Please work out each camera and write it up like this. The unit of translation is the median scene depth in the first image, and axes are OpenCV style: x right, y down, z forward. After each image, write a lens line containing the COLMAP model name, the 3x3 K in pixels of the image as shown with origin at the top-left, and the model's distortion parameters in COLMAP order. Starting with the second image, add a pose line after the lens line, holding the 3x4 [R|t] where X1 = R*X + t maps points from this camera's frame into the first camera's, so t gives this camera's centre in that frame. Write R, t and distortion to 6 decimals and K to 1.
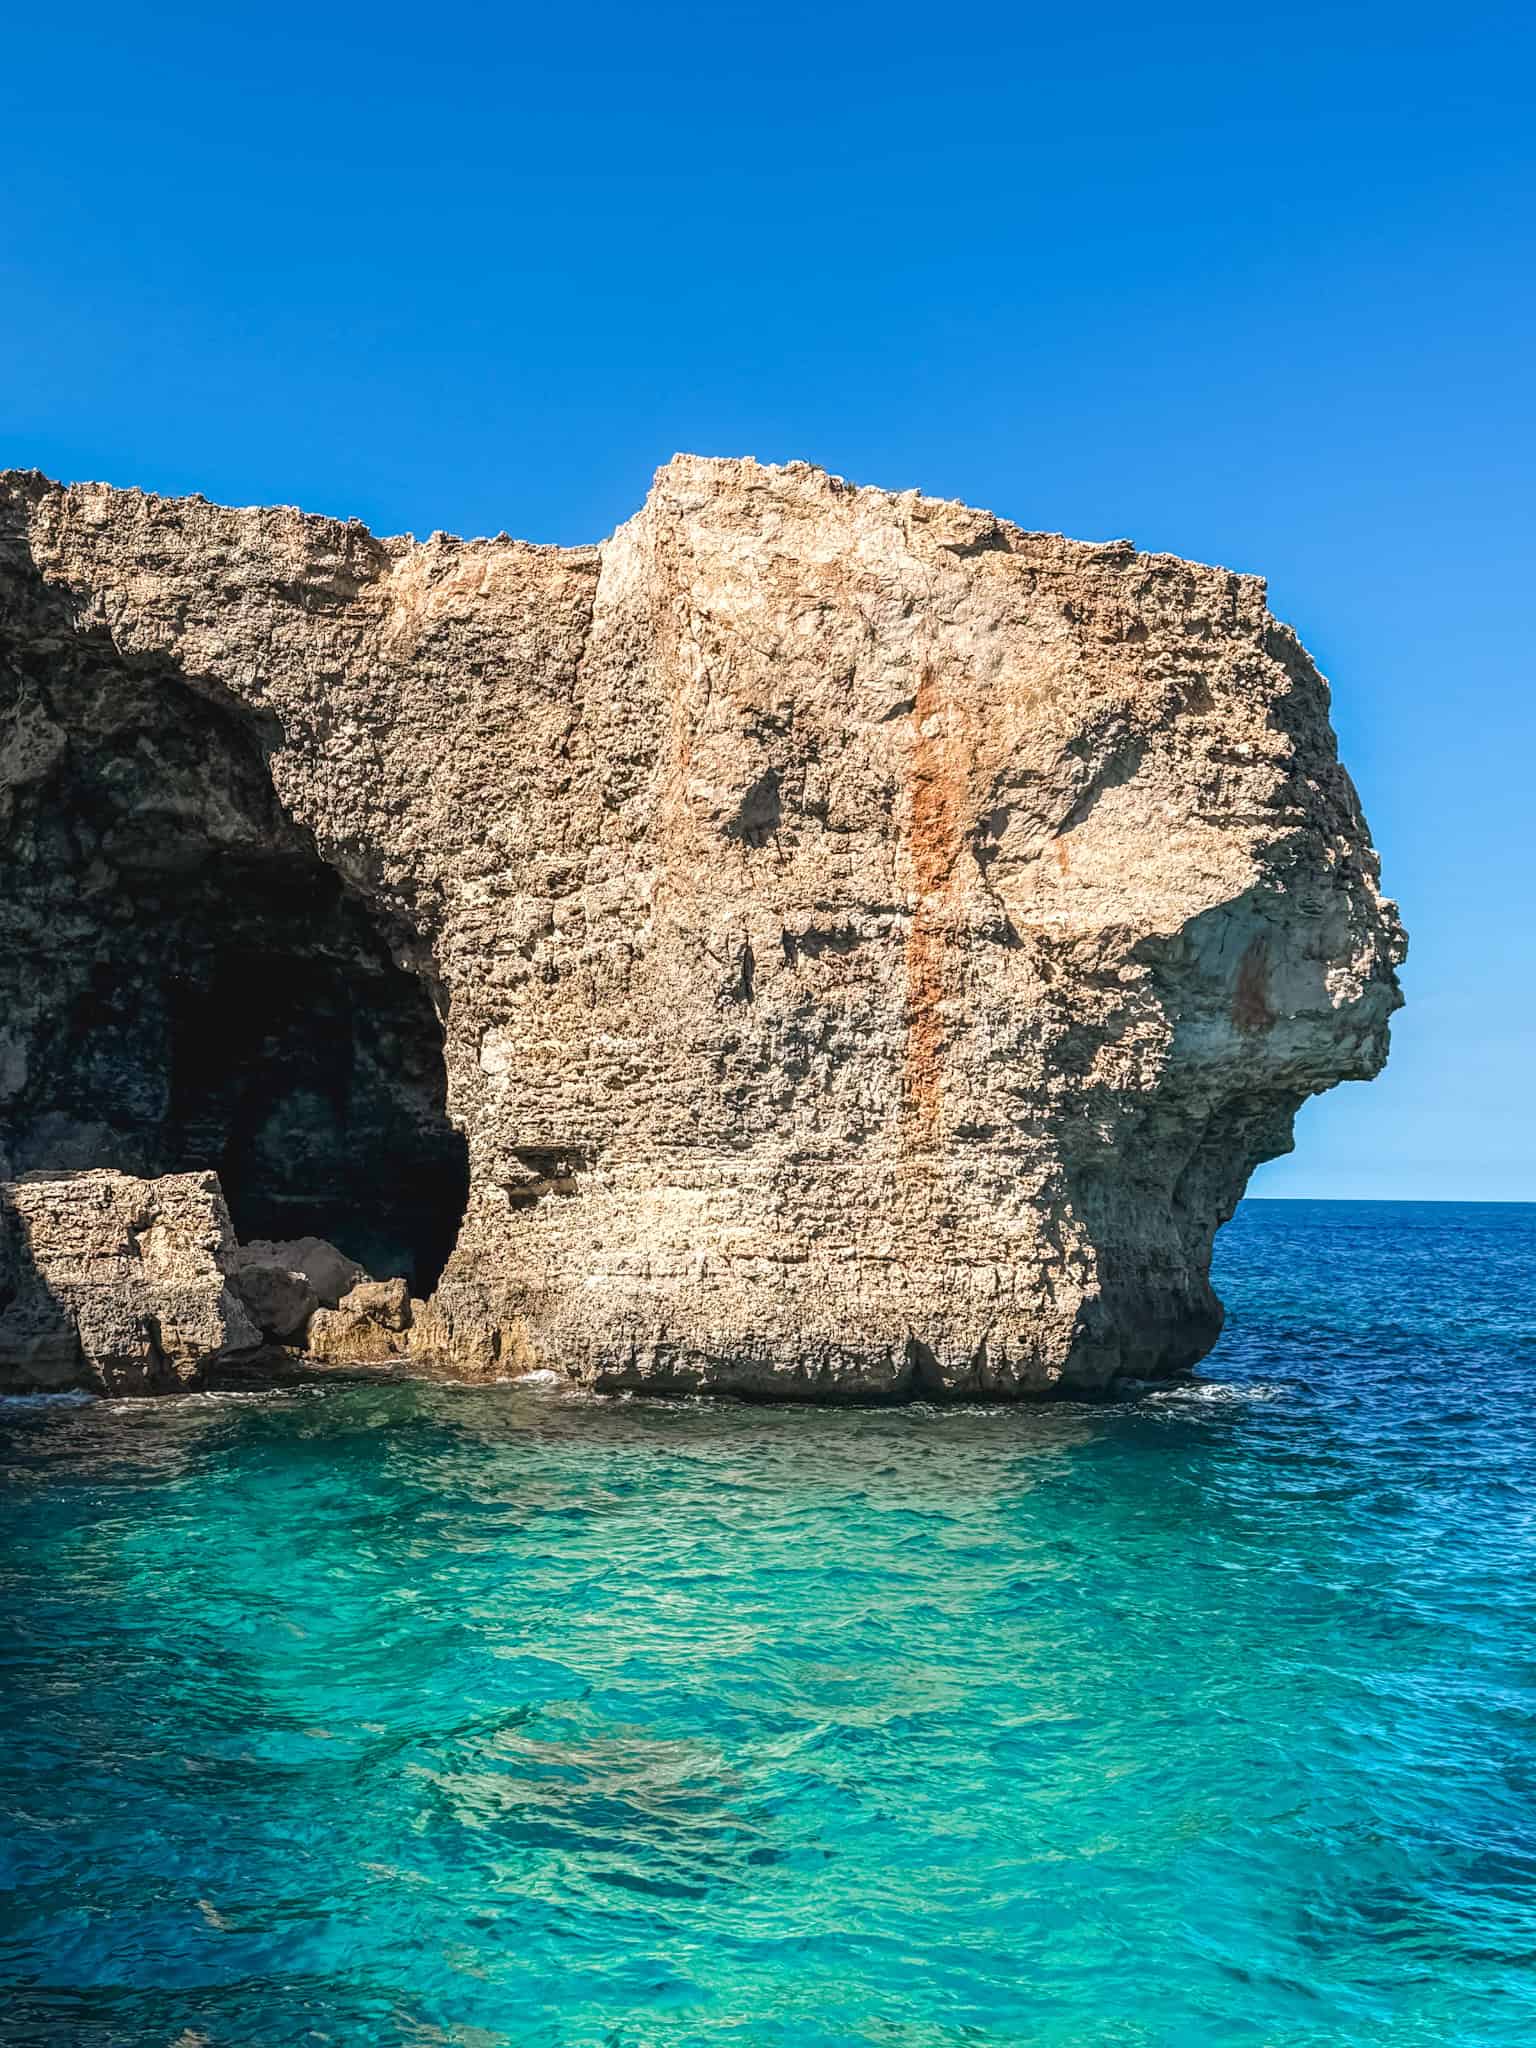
lens RADIAL K [[1498.6, 0, 766.4], [0, 1498.6, 1004.6], [0, 0, 1]] dist [0.054357, -0.063028]
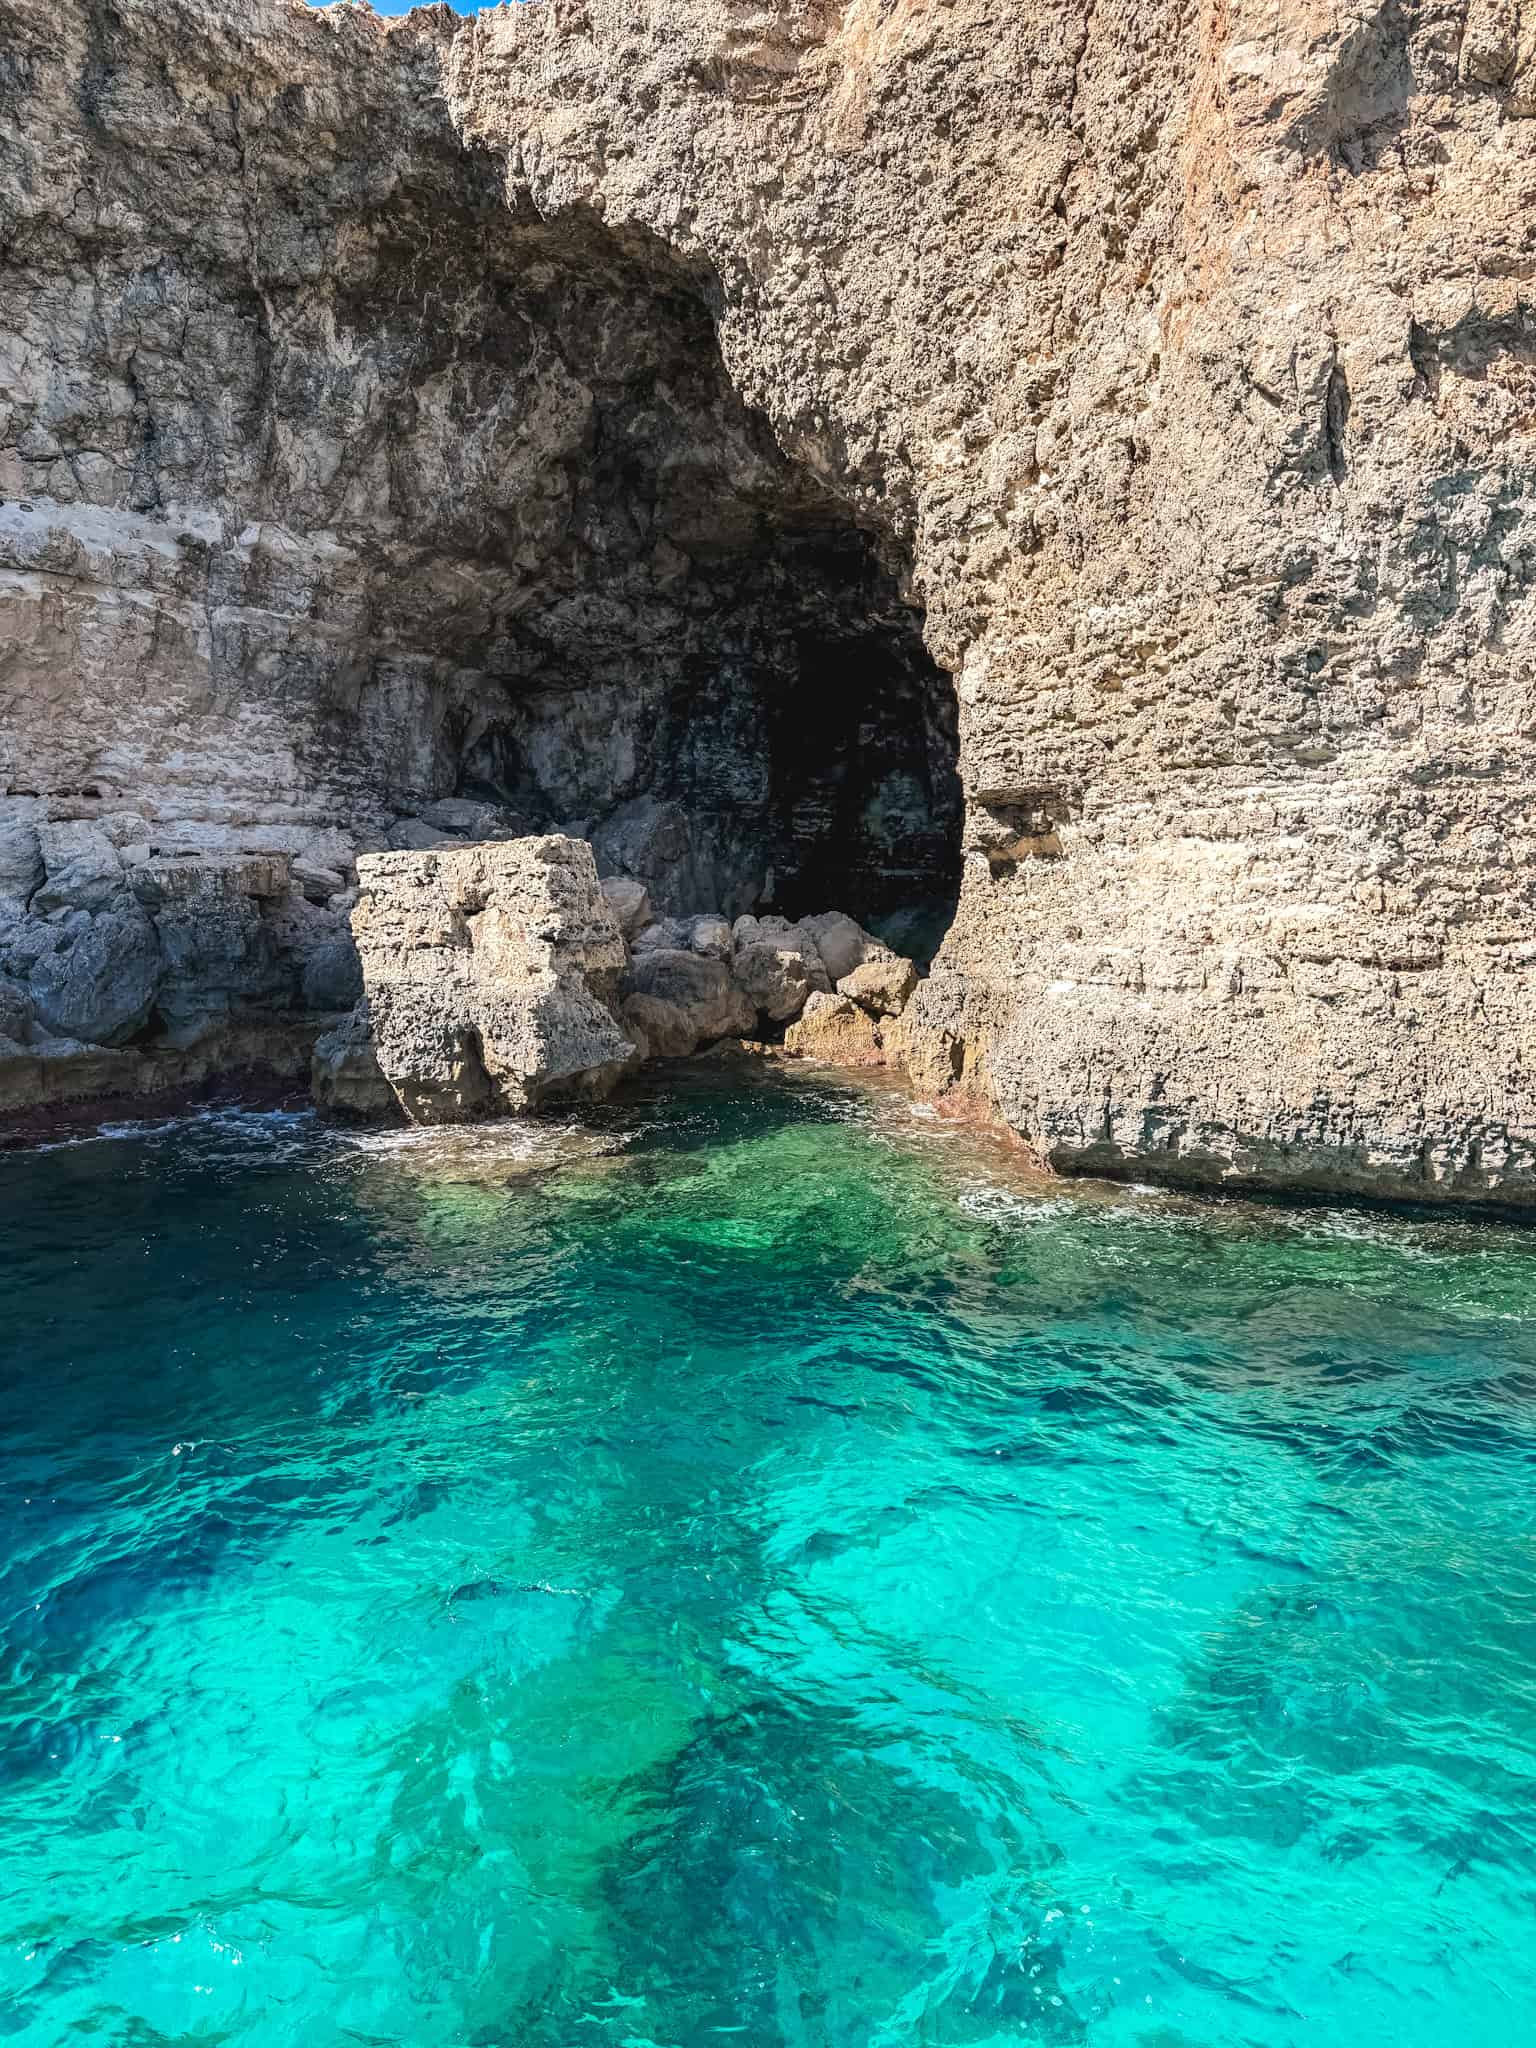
lens RADIAL K [[1498.6, 0, 756.2], [0, 1498.6, 1040.1], [0, 0, 1]] dist [0.054357, -0.063028]
pose [[0.929672, 0.023476, -0.367640, -0.000623], [0.065567, 0.971489, 0.227838, 0.048575], [0.362507, -0.235920, 0.901626, 0.354093]]
